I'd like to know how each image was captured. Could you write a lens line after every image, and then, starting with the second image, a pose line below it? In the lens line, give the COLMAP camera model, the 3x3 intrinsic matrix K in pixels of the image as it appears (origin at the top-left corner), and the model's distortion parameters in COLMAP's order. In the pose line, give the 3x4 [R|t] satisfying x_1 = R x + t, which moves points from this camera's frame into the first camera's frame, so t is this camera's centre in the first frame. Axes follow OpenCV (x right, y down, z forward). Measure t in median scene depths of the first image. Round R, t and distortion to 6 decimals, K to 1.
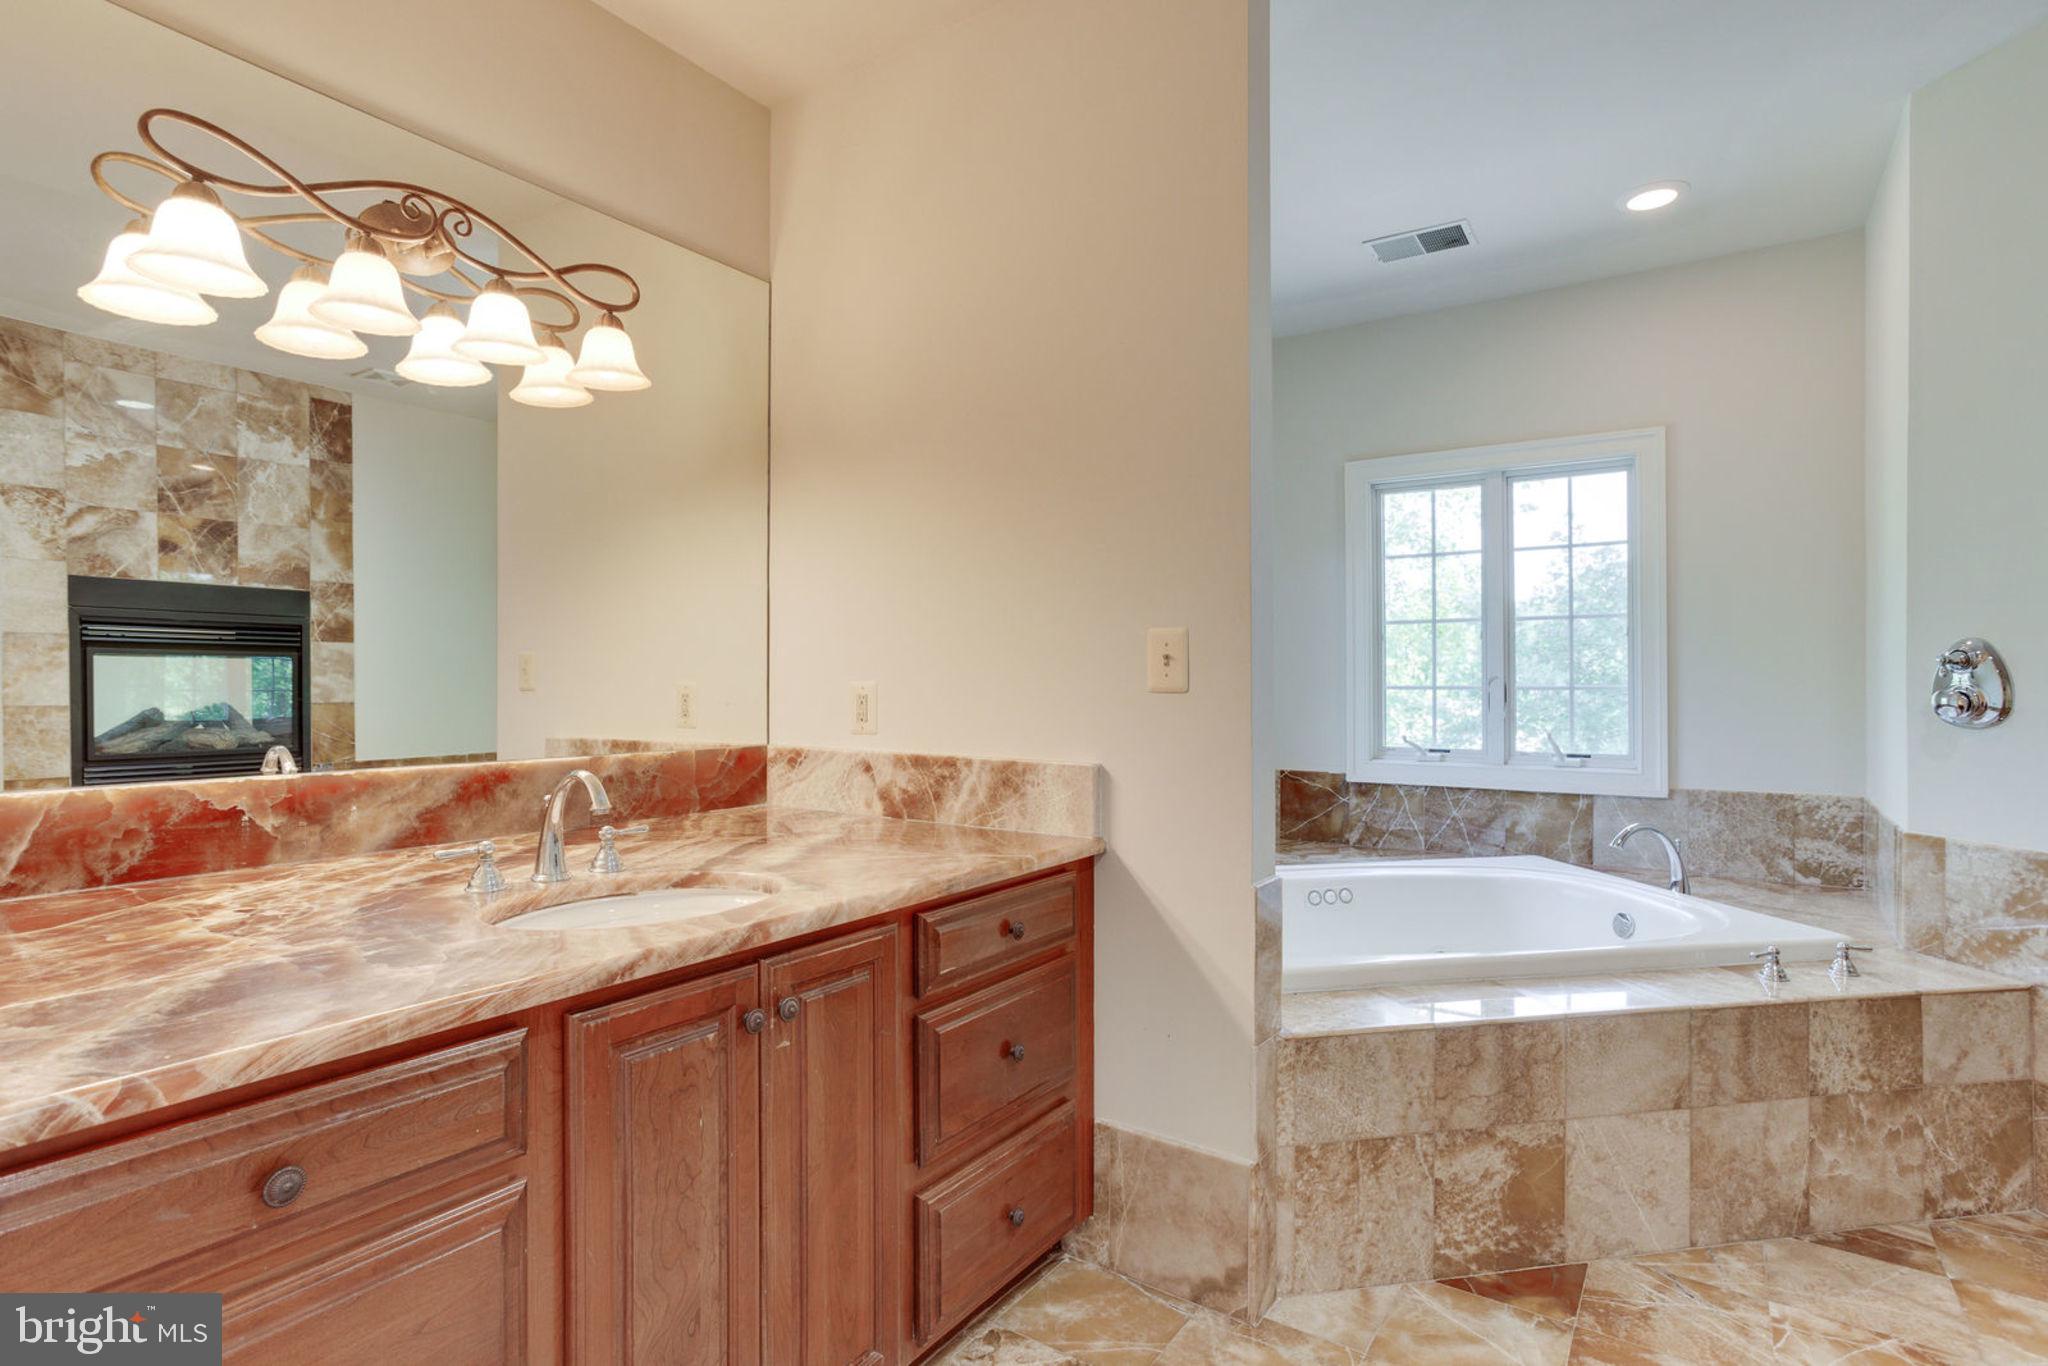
lens RADIAL K [[999.0, 0, 1042.1], [0, 999.0, 672.1], [0, 0, 1]] dist [-0.039632, 0.026452]
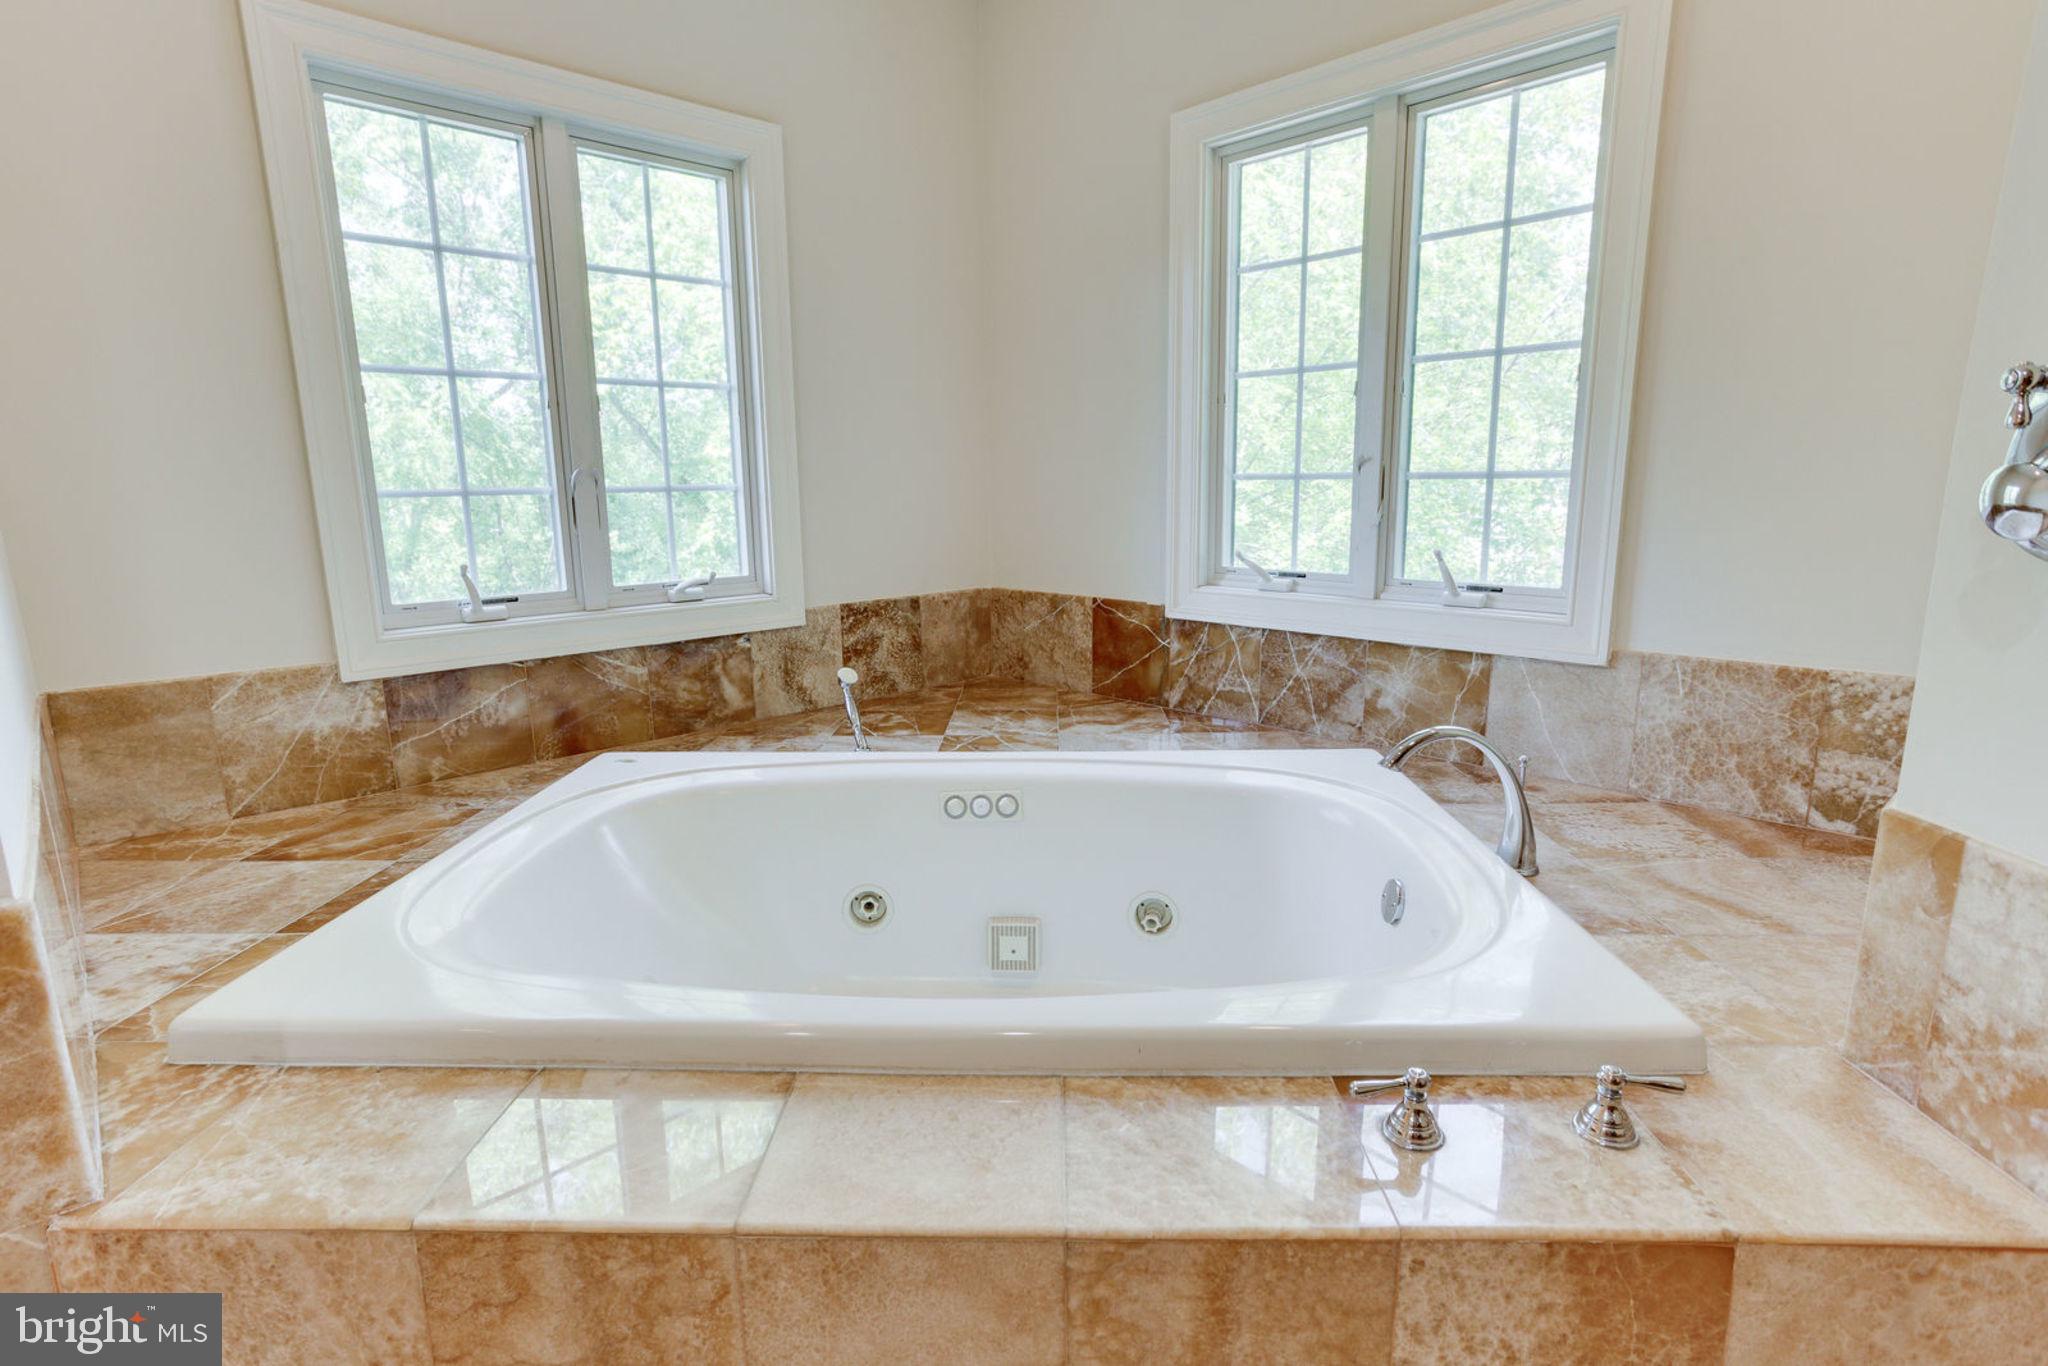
lens RADIAL K [[999.0, 0, 1042.1], [0, 999.0, 672.1], [0, 0, 1]] dist [-0.039632, 0.026452]
pose [[0.978393, 0.026805, -0.205009, 0.395065], [0.015017, 0.979728, 0.199767, 0.009181], [0.206208, -0.198530, 0.958157, 0.344589]]
